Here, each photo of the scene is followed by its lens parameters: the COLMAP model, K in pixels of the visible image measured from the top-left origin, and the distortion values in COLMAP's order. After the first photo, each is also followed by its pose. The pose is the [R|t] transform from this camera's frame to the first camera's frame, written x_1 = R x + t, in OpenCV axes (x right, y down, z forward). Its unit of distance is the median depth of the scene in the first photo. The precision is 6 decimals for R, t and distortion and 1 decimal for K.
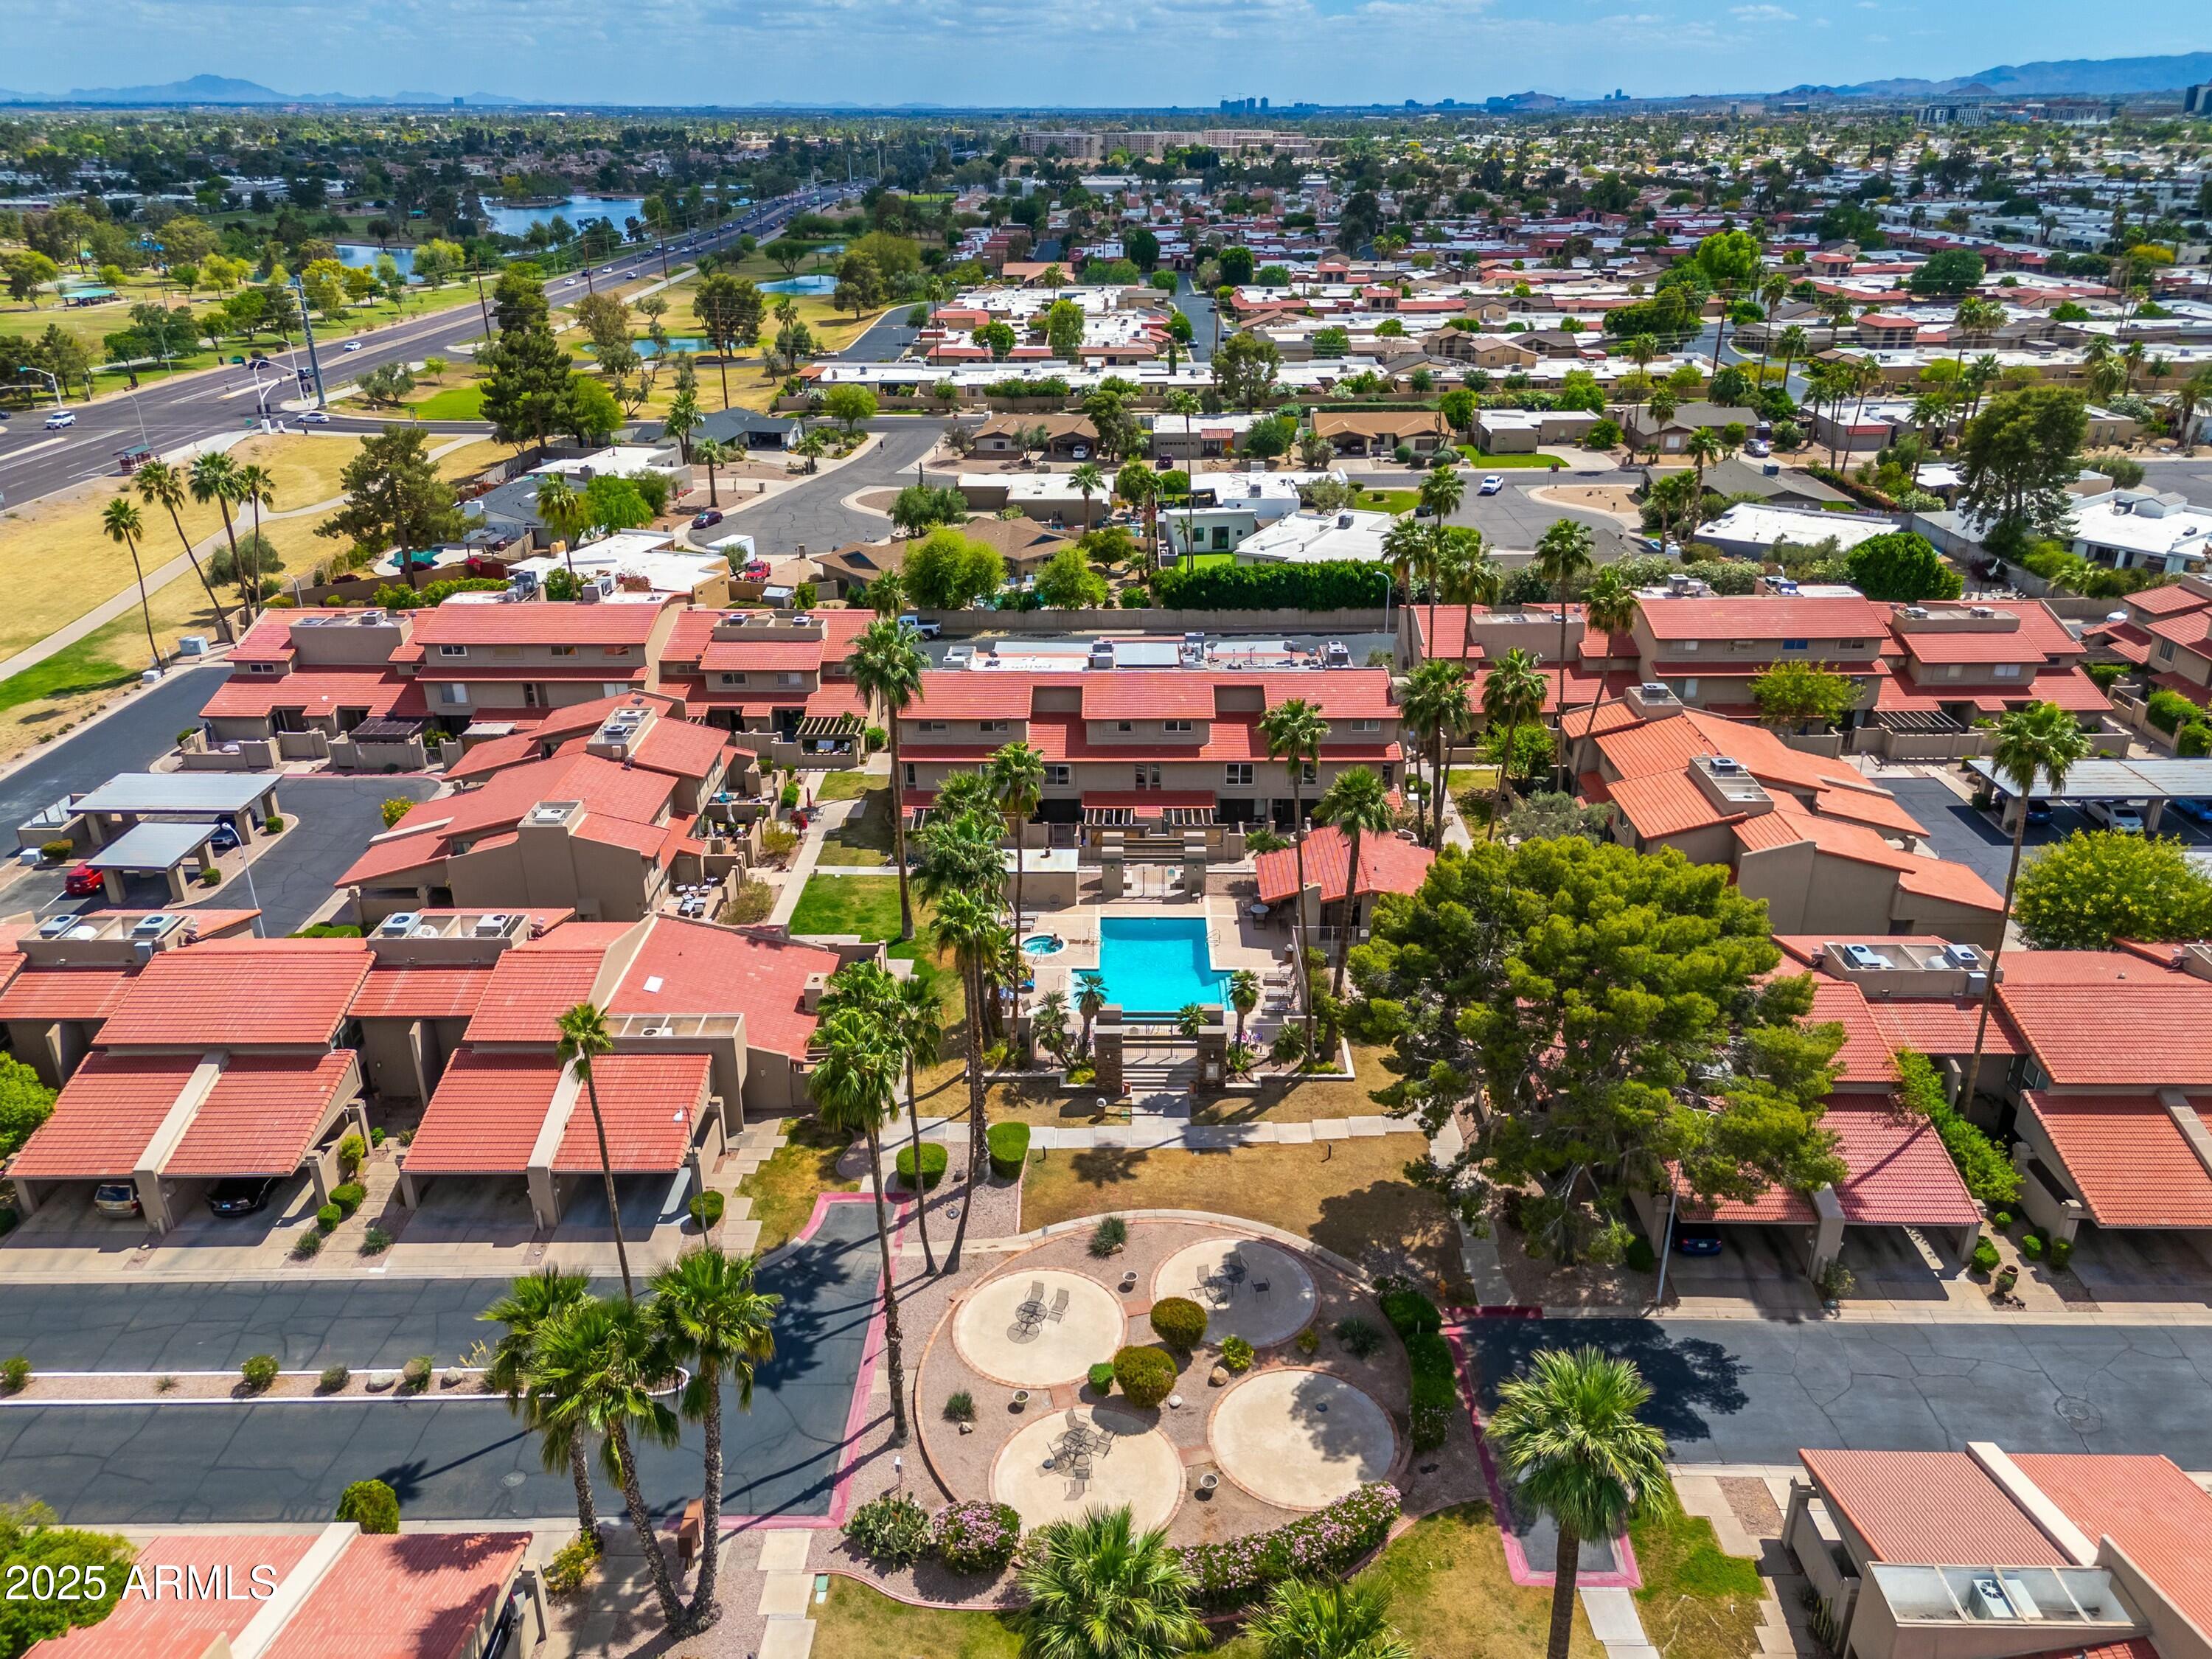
lens RADIAL K [[1652.2, 0, 1095.8], [0, 1652.2, 839.4], [0, 0, 1]] dist [0.082756, -0.052839]
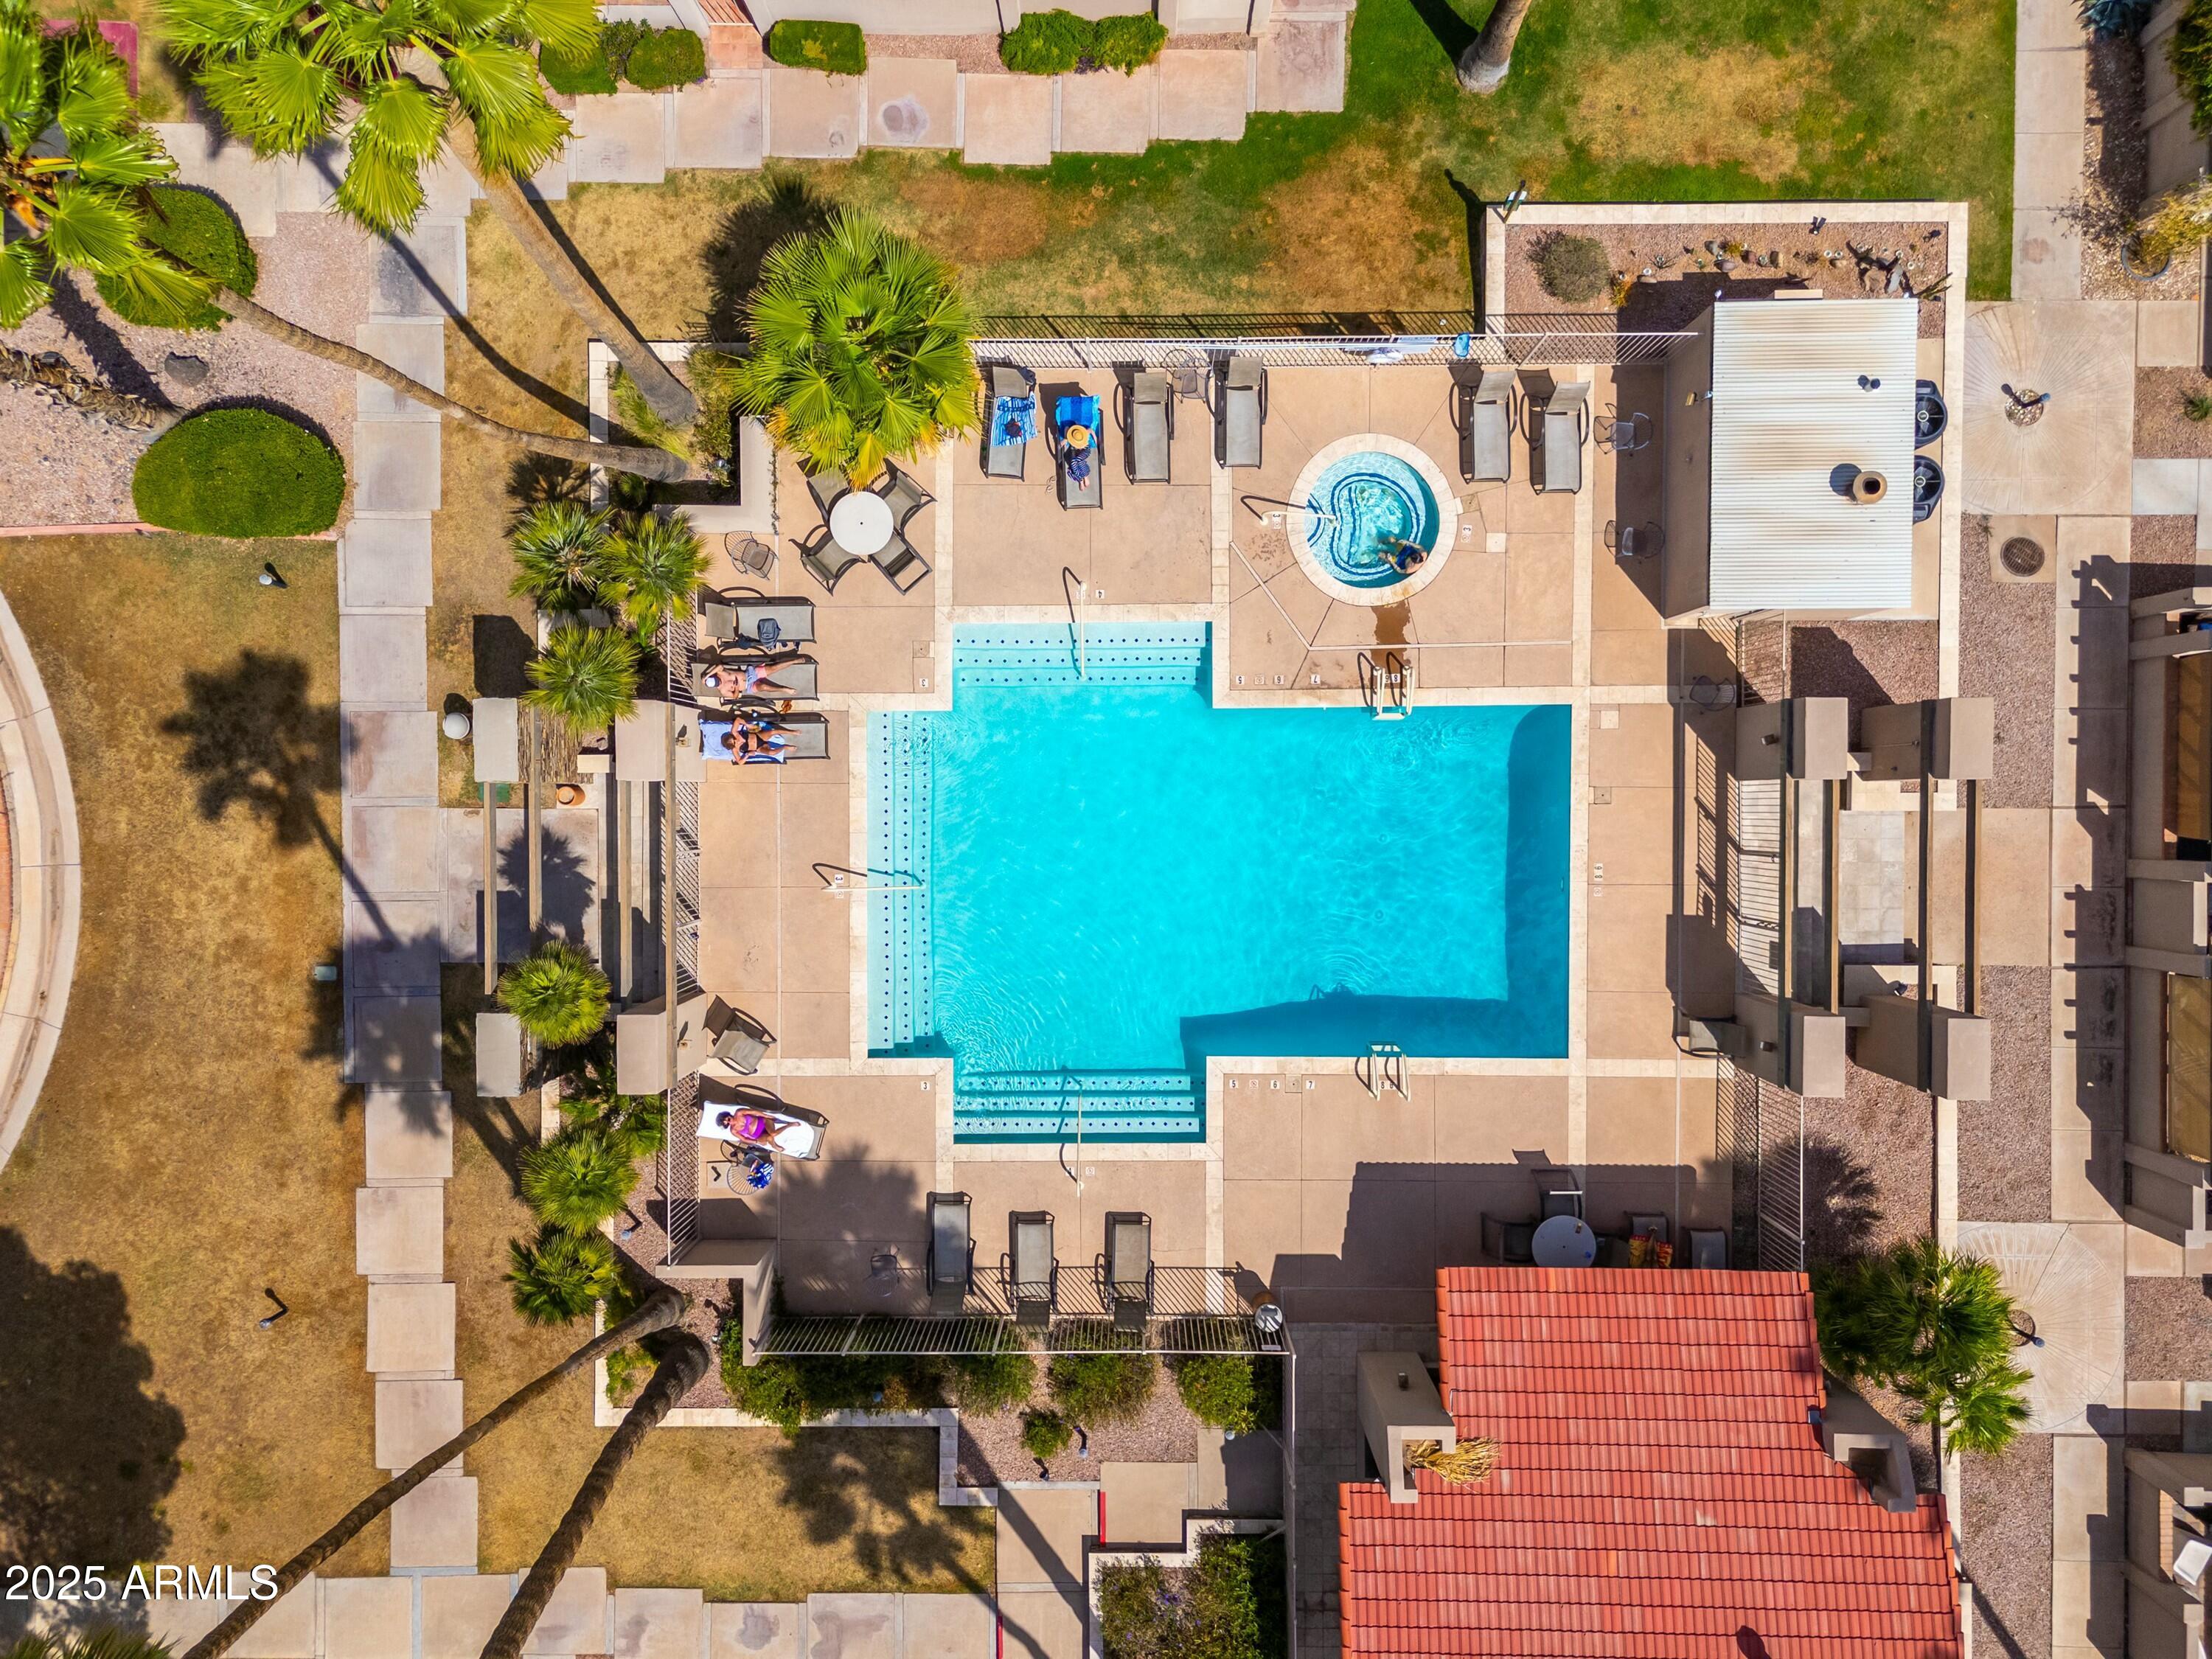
lens RADIAL K [[1652.2, 0, 1095.8], [0, 1652.2, 839.4], [0, 0, 1]] dist [0.082756, -0.052839]
pose [[0.018384, 0.999575, 0.022643, 0.018308], [-0.385936, -0.013797, 0.922422, -0.190313], [0.922342, -0.025696, 0.385518, 0.782064]]
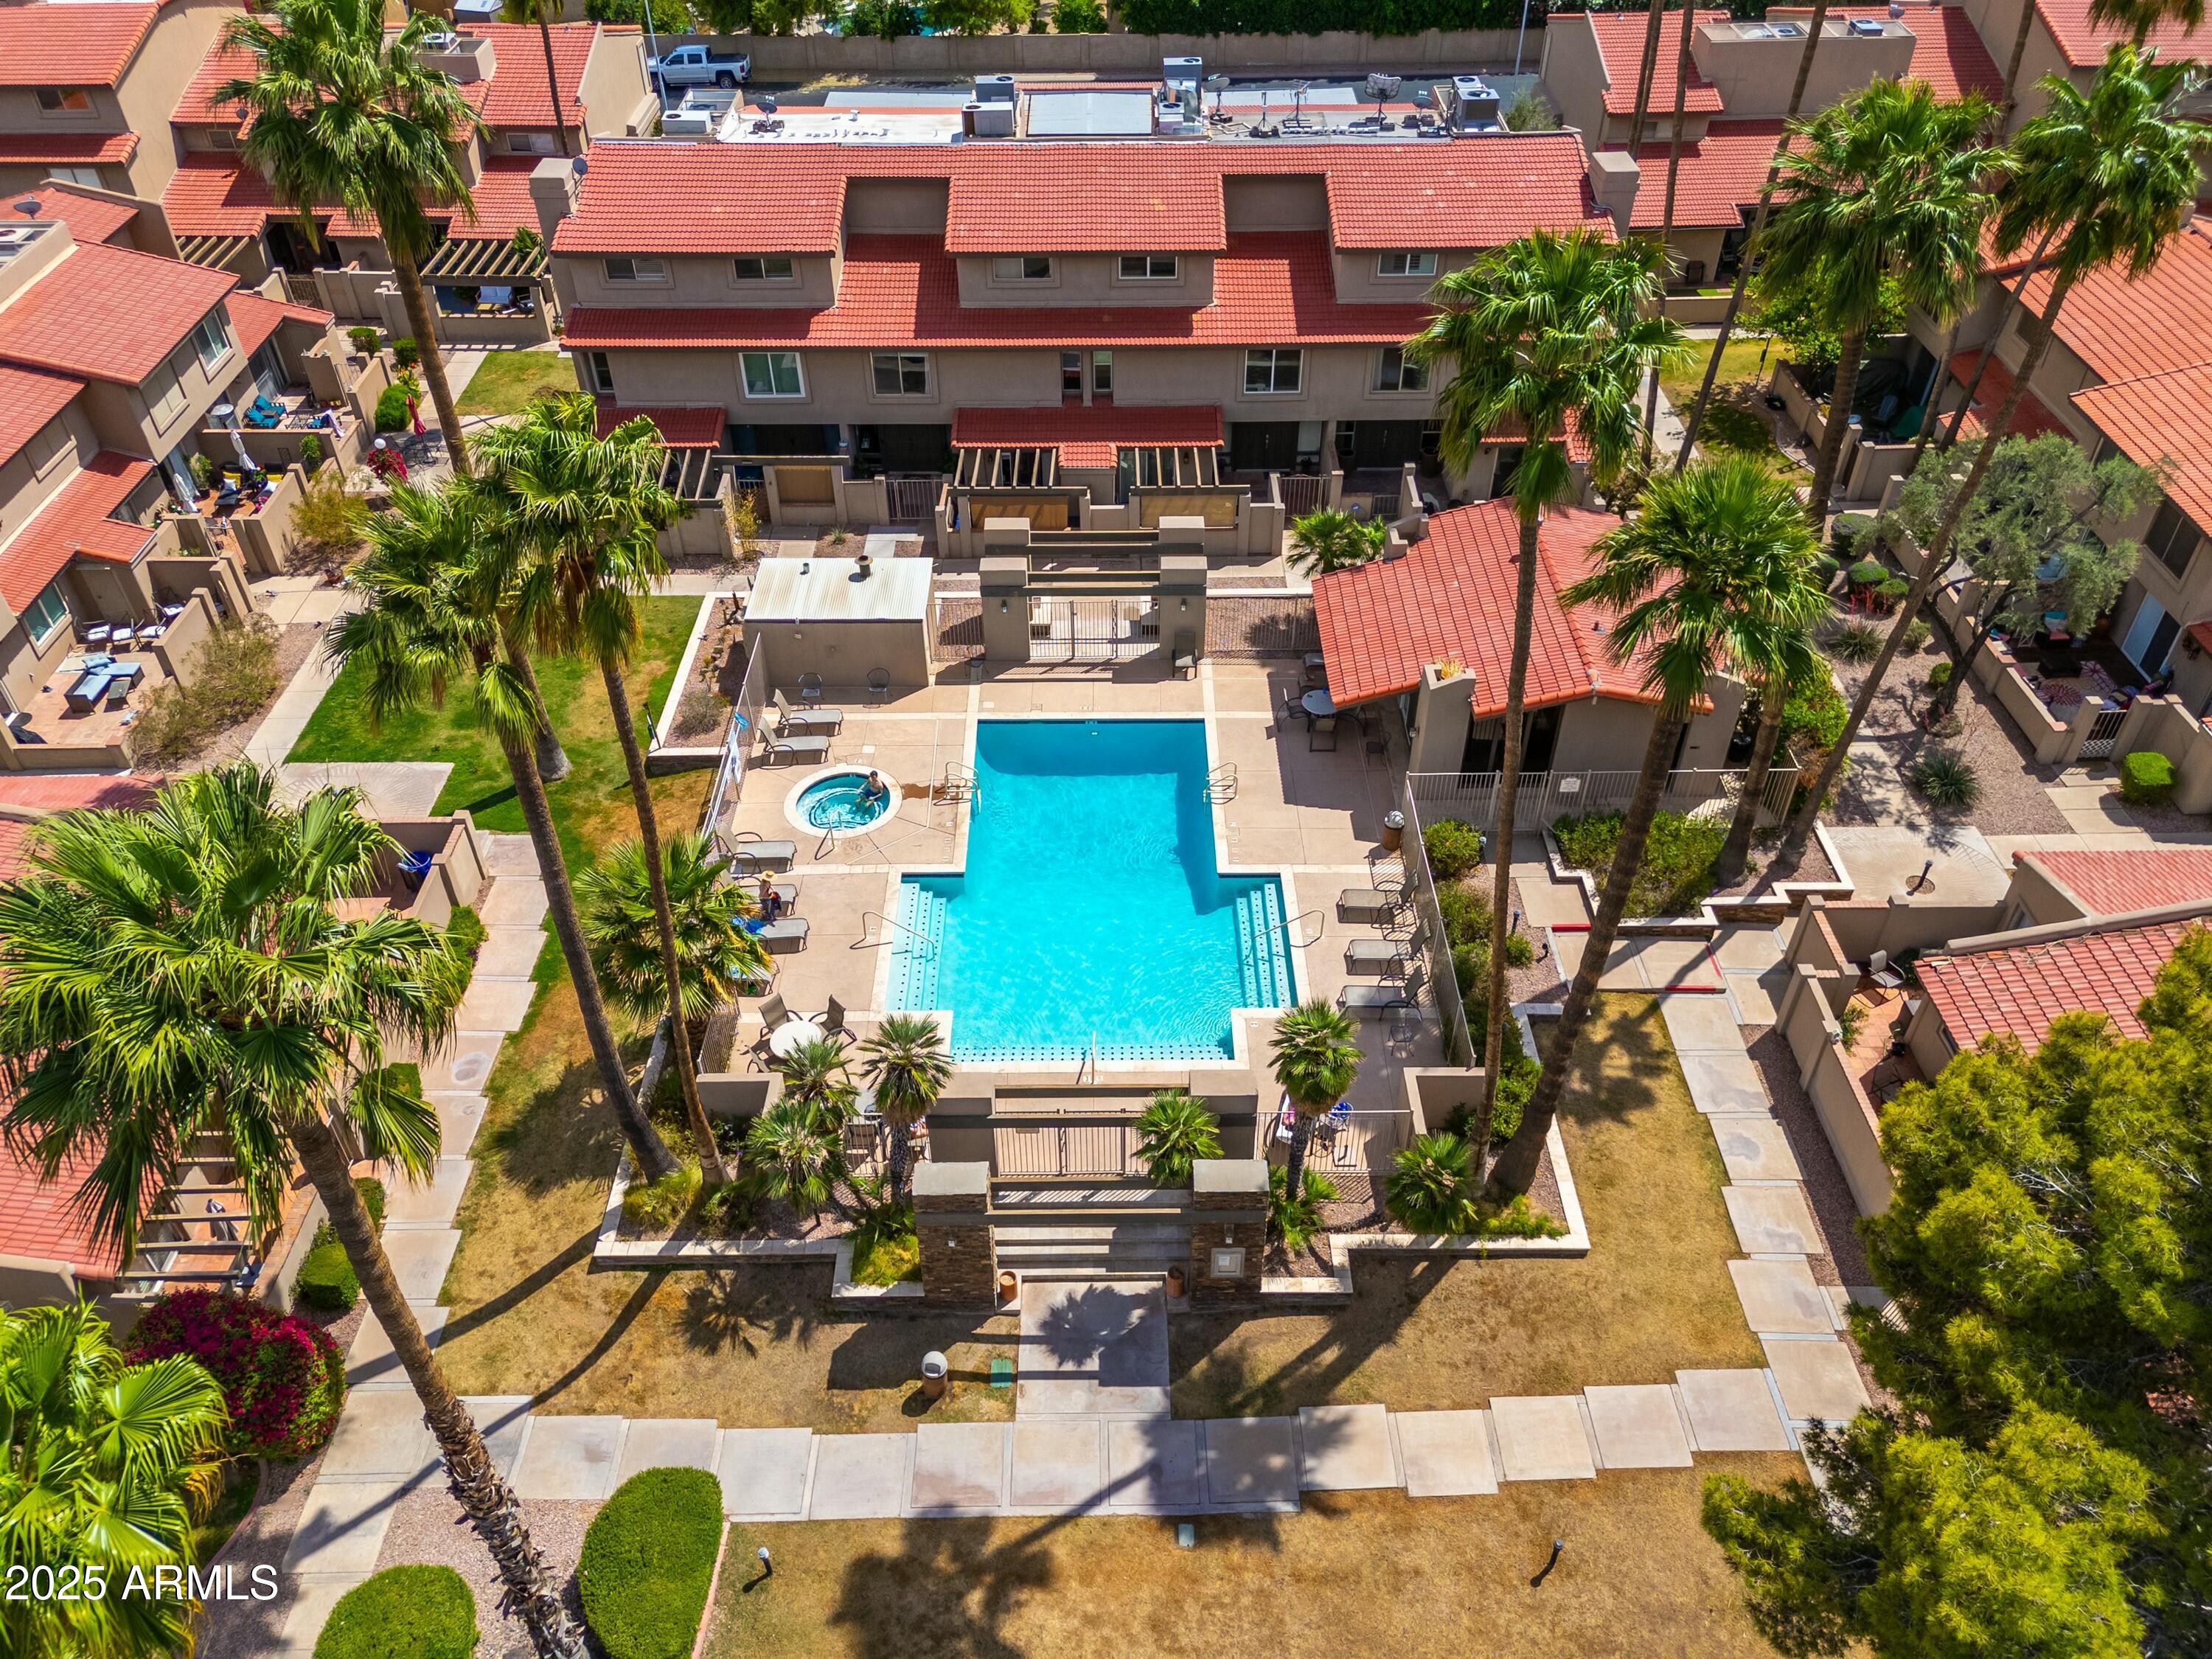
lens RADIAL K [[1652.2, 0, 1095.8], [0, 1652.2, 839.4], [0, 0, 1]] dist [0.082756, -0.052839]
pose [[0.999870, -0.010341, 0.012362, 0.029116], [0.006443, 0.959535, 0.281514, -0.049457], [-0.014773, -0.281398, 0.959477, 0.529877]]
